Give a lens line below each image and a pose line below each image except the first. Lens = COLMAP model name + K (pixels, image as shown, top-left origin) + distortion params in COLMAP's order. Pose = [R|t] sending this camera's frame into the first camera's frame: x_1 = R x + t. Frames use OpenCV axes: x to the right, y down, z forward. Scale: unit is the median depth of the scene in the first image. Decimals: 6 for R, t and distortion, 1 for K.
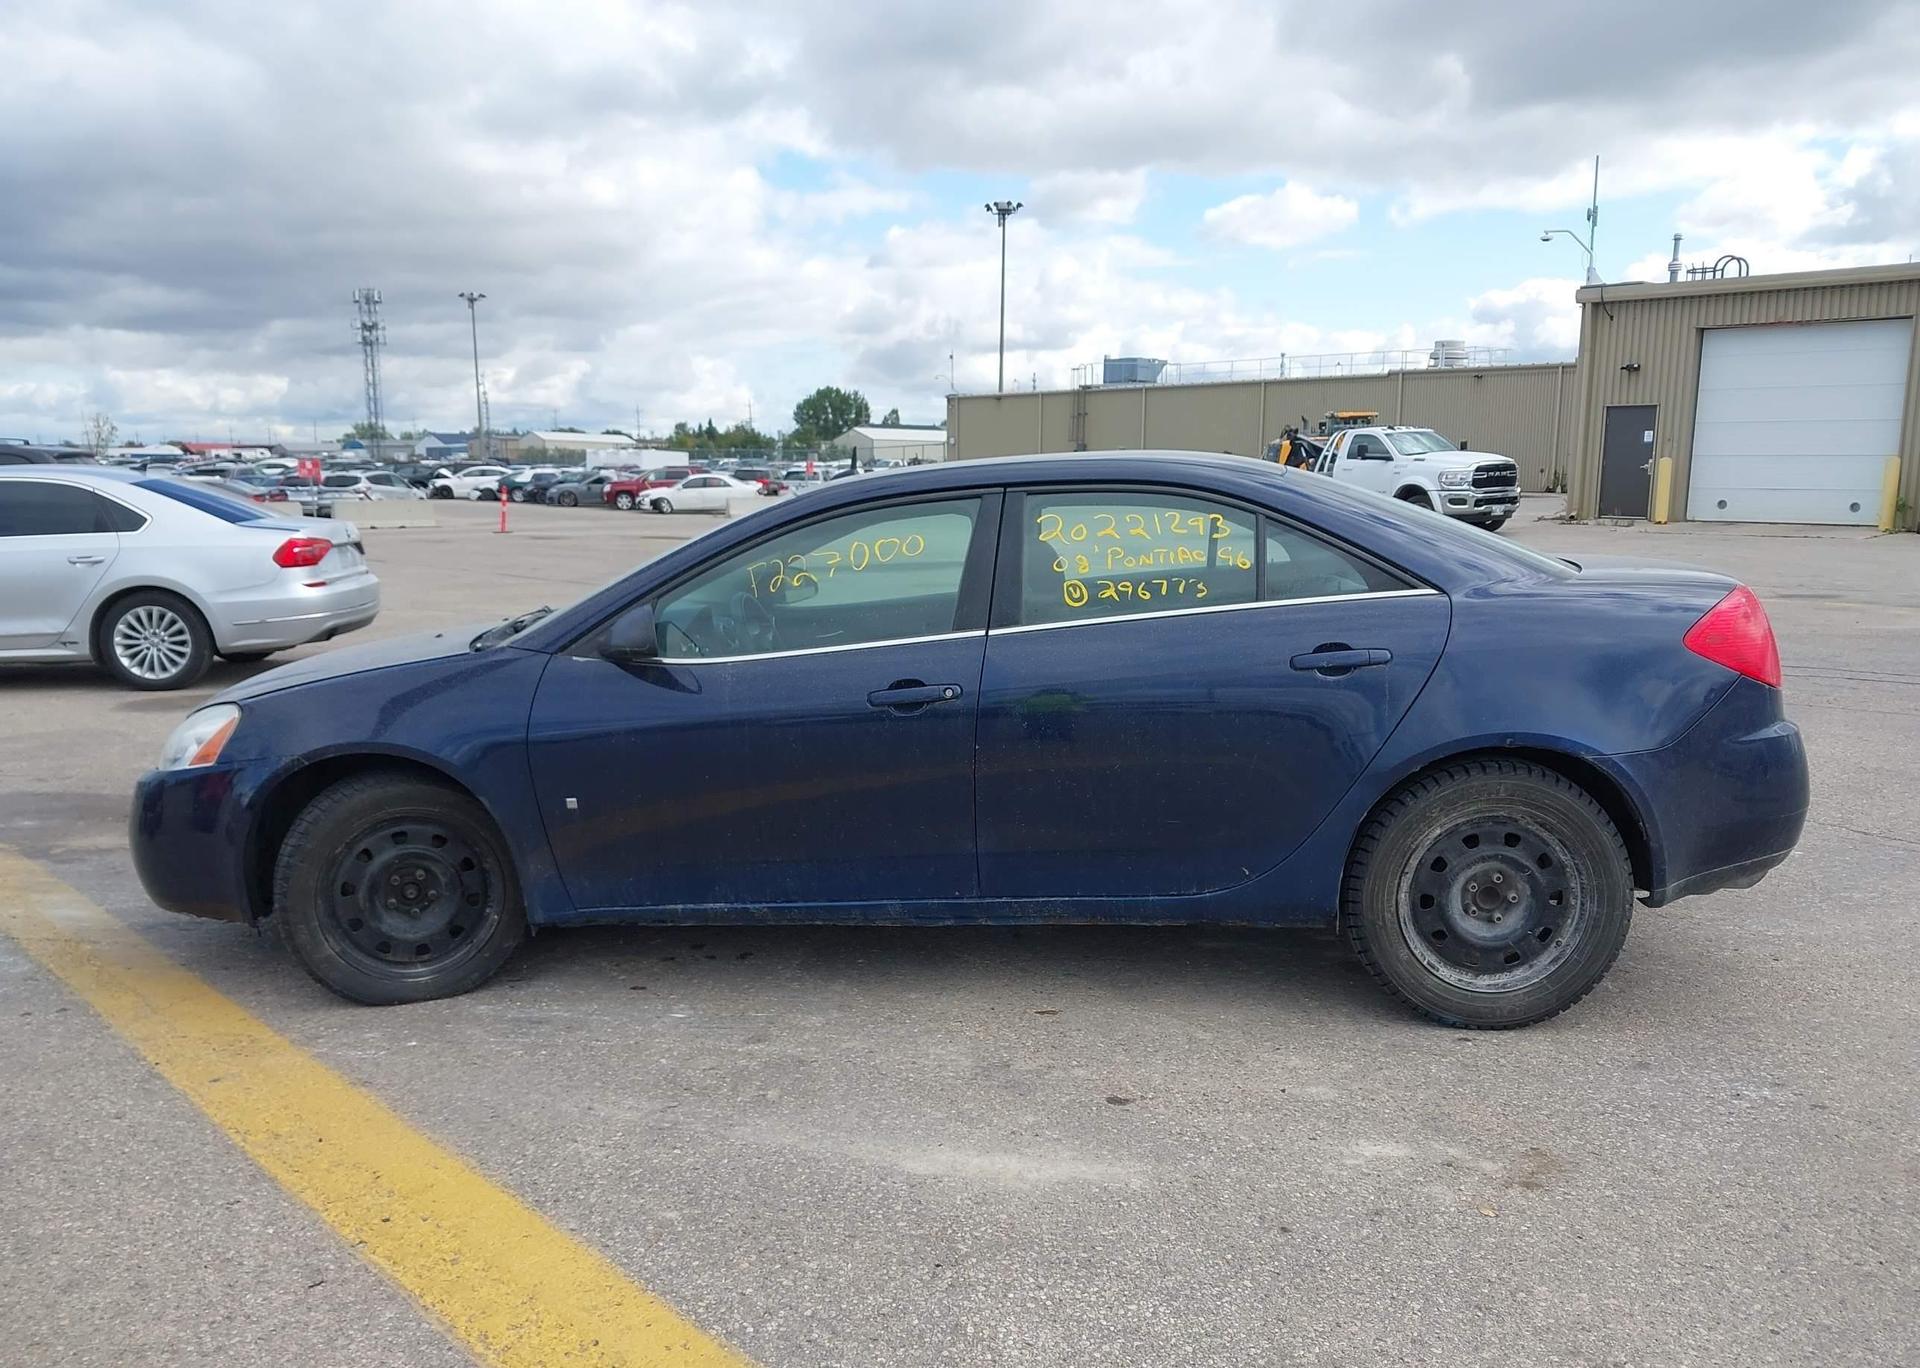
lens RADIAL K [[1544.2, 0, 960.0], [0, 1544.2, 684.0], [0, 0, 1]] dist [-0.000682, -0.035862]
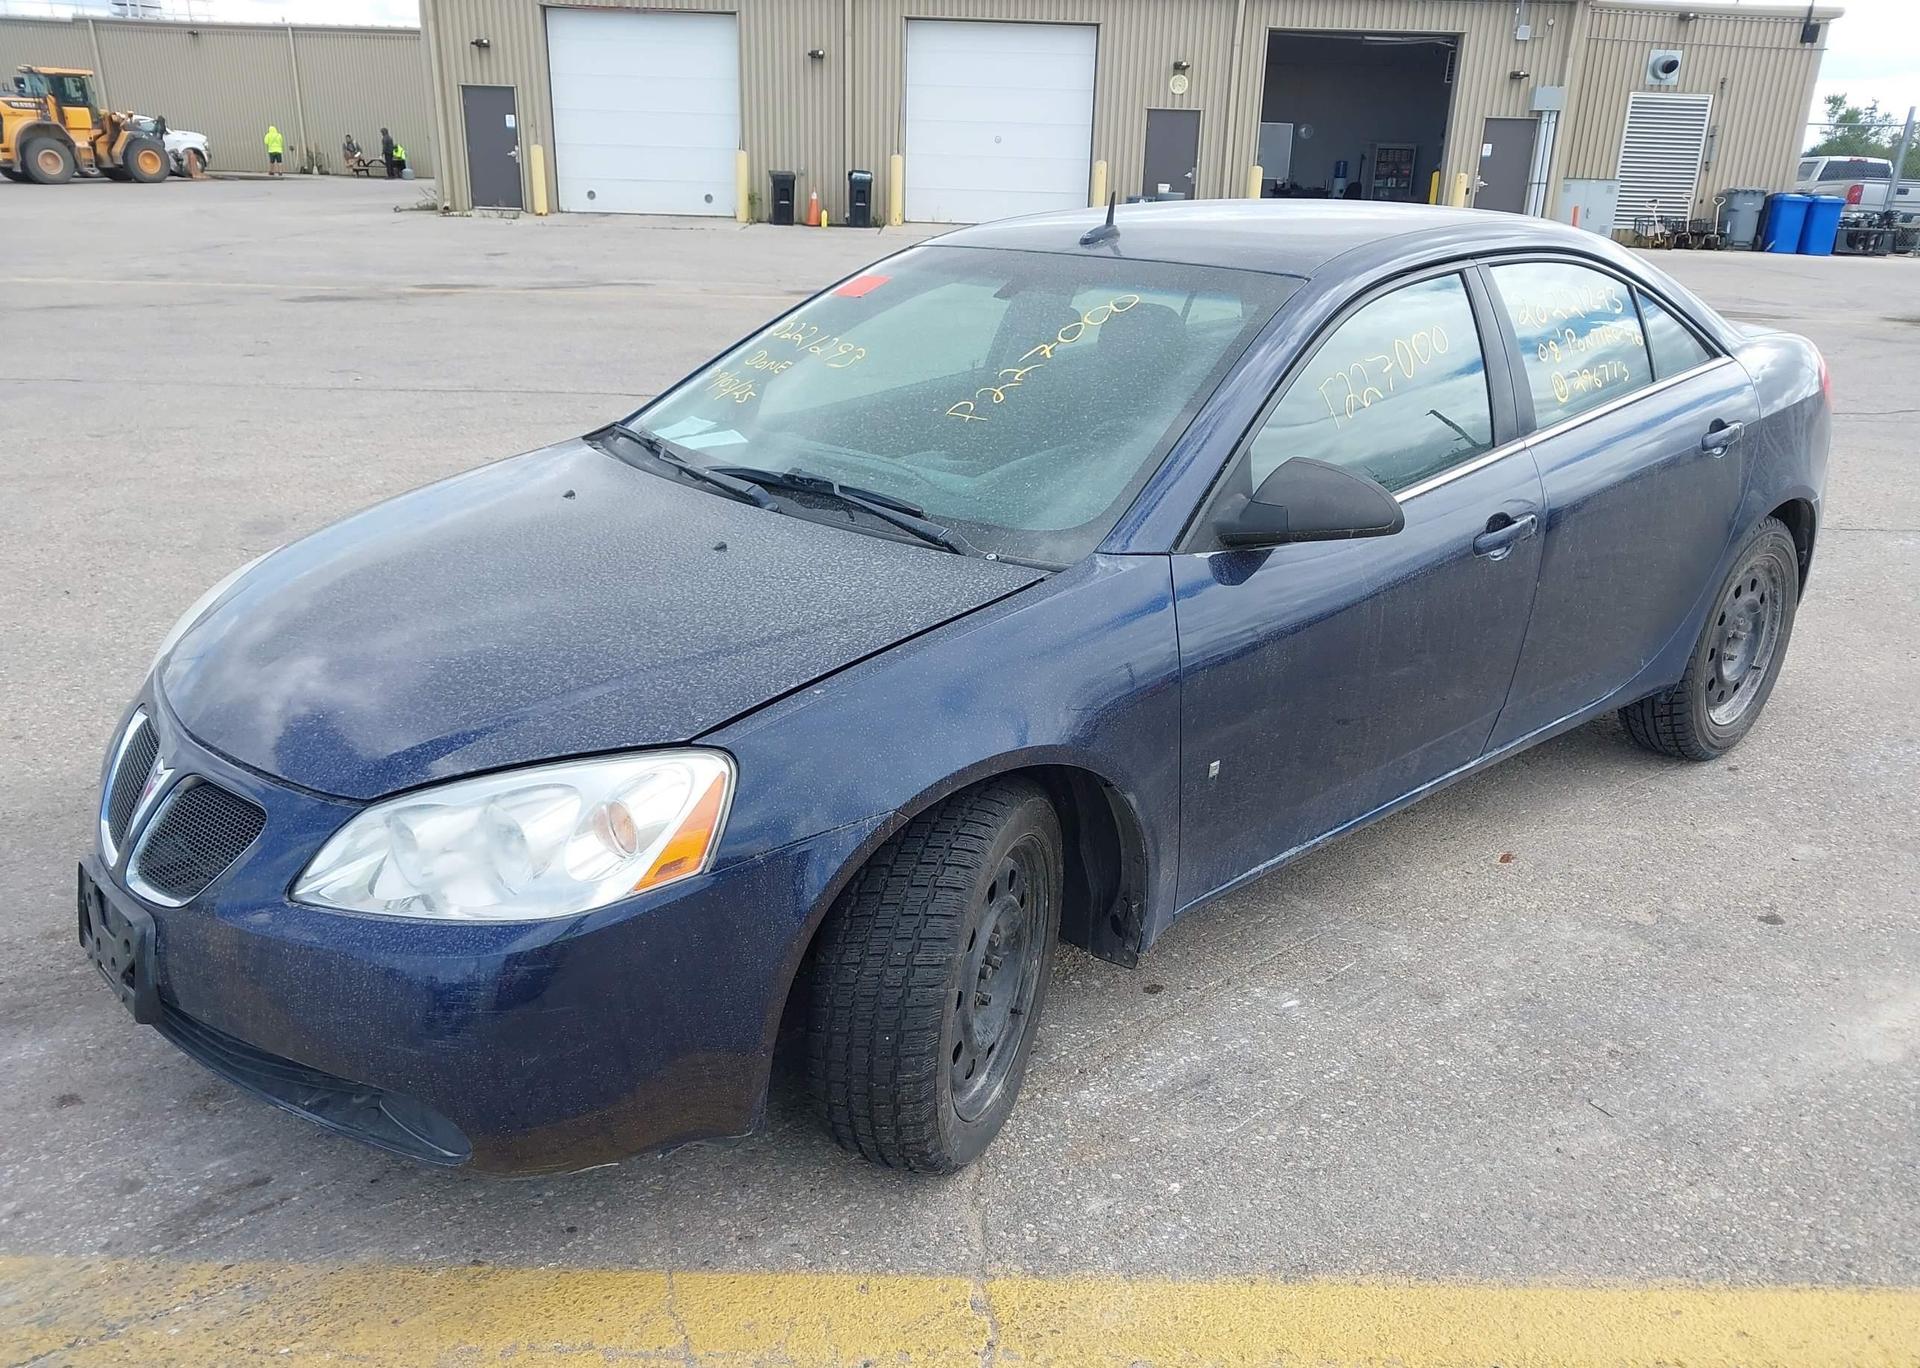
lens RADIAL K [[1500.6, 0, 962.0], [0, 1500.6, 733.8], [0, 0, 1]] dist [0.000868, 0.008873]
pose [[0.693132, -0.238612, 0.680170, -0.099158], [0.072915, 0.961989, 0.263173, -0.015147], [-0.717113, -0.132819, 0.684184, 0.081580]]
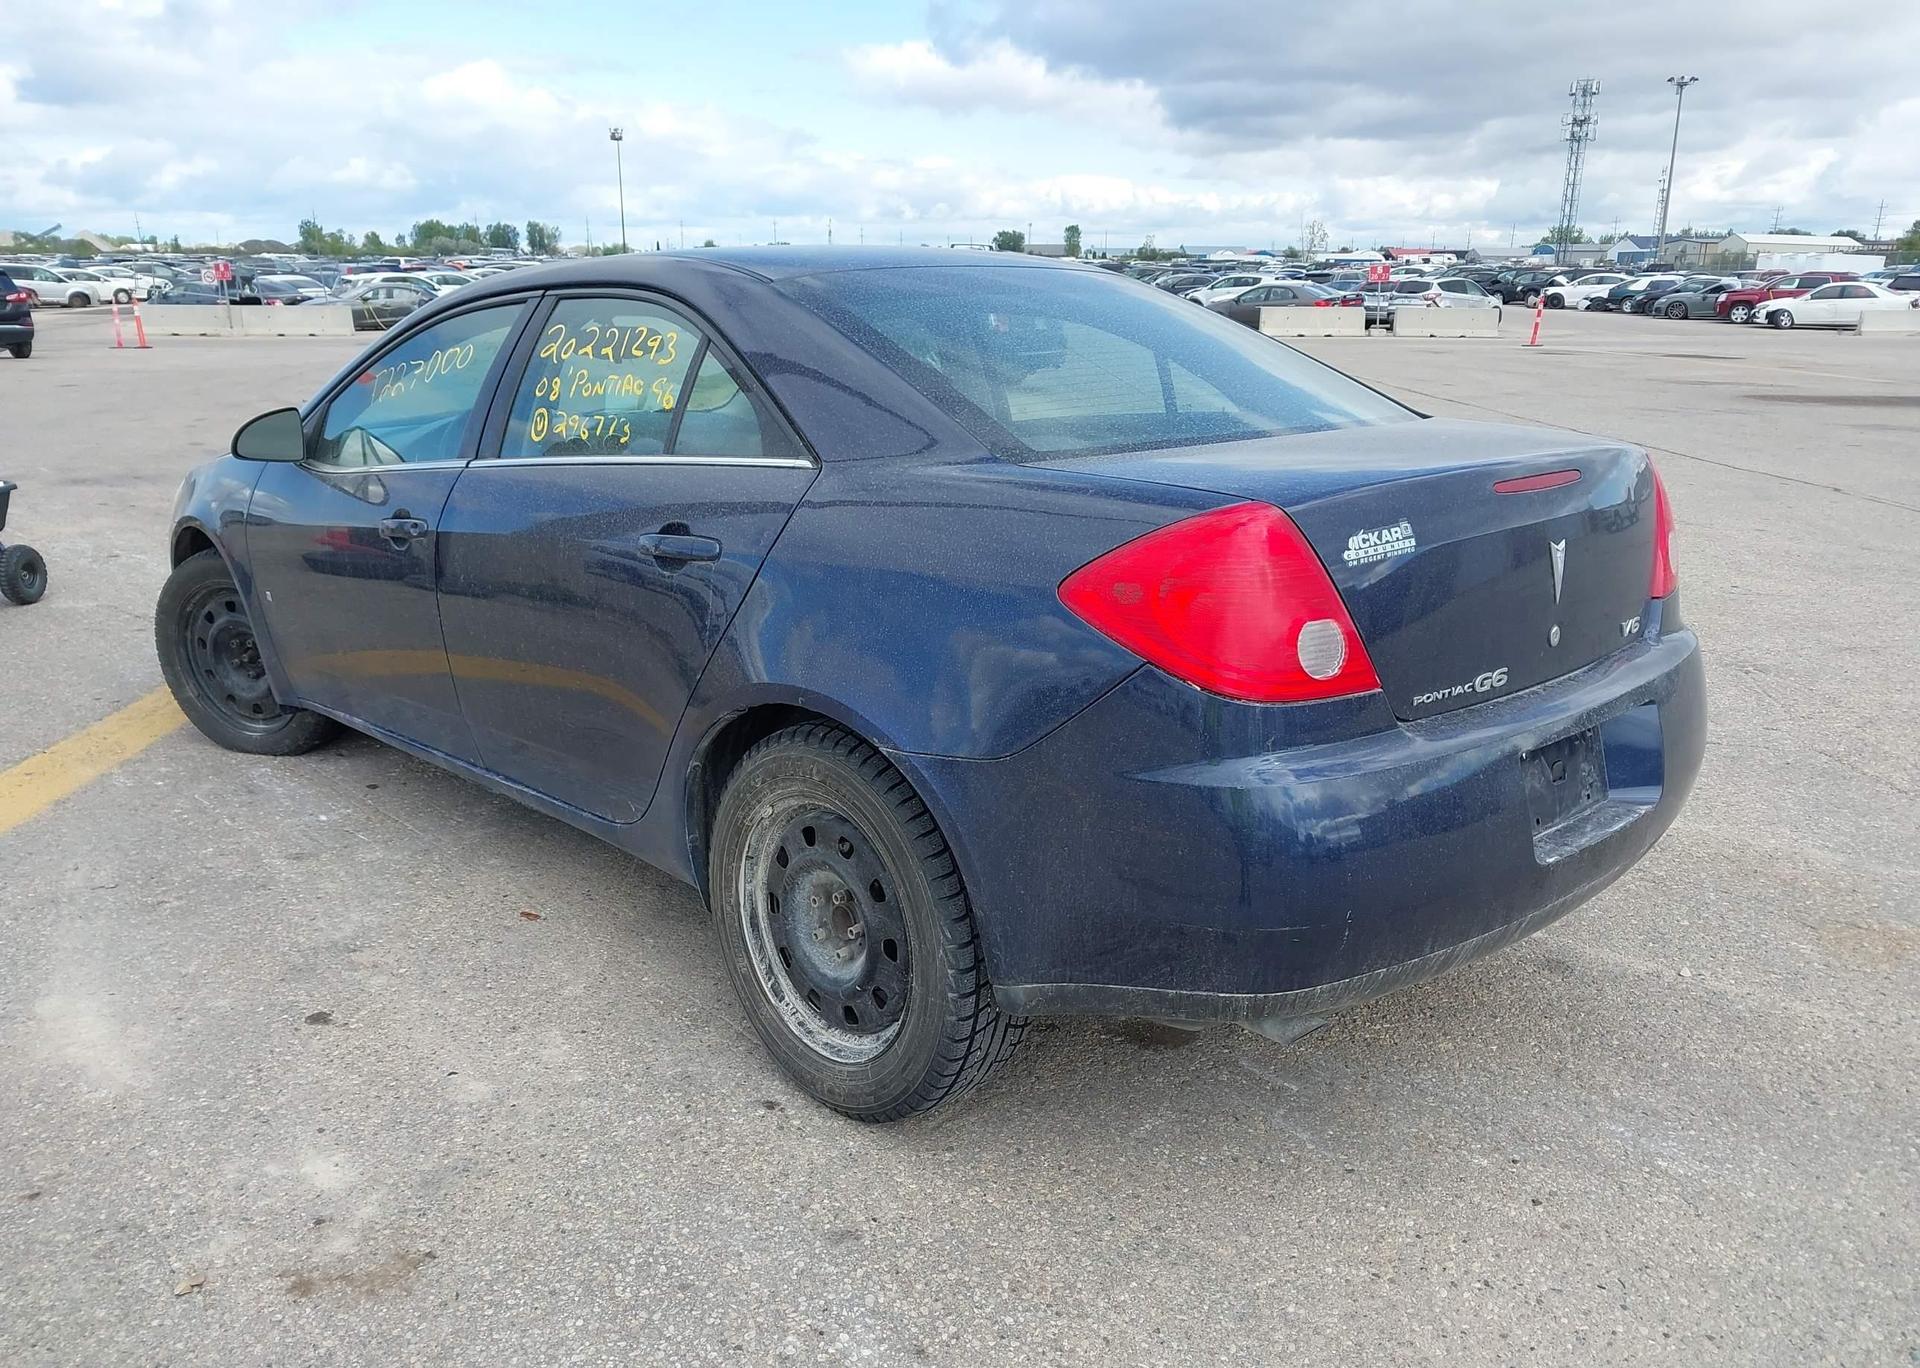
lens RADIAL K [[1498.6, 0, 958.4], [0, 1498.6, 752.8], [0, 0, 1]] dist [-0.001674, 0.011744]
pose [[0.744818, 0.205917, -0.634700, 0.098859], [-0.095718, 0.974327, 0.203778, -0.009307], [0.660367, -0.091025, 0.745406, 0.069428]]
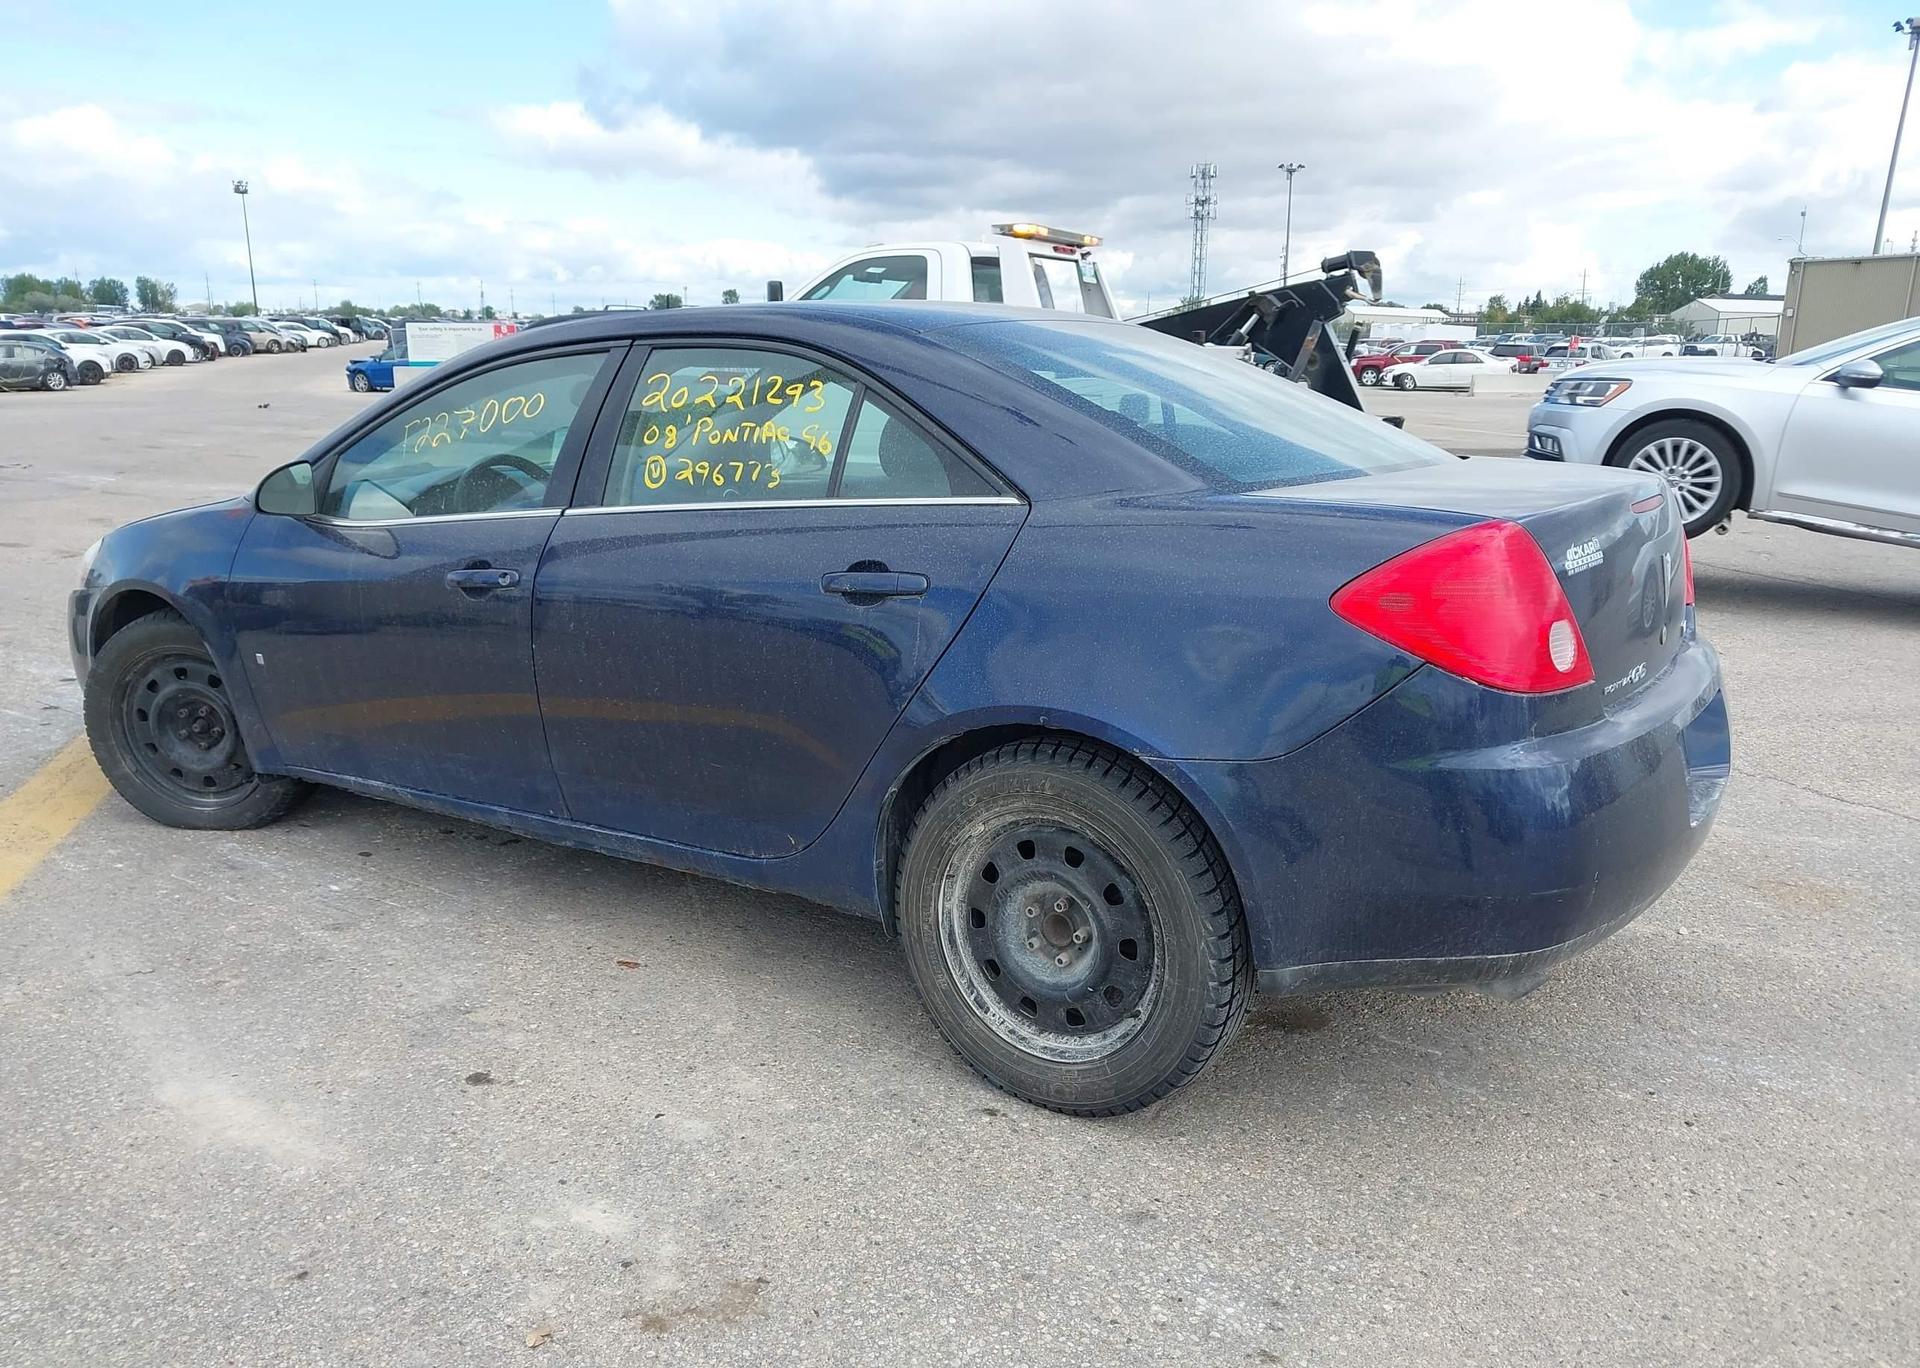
lens RADIAL K [[1501.5, 0, 952.9], [0, 1501.5, 739.9], [0, 0, 1]] dist [0.007361, 0.000967]
pose [[0.868878, 0.135839, -0.476024, 0.078268], [-0.078255, 0.987213, 0.138877, -0.005345], [0.488802, -0.083416, 0.868398, 0.047510]]
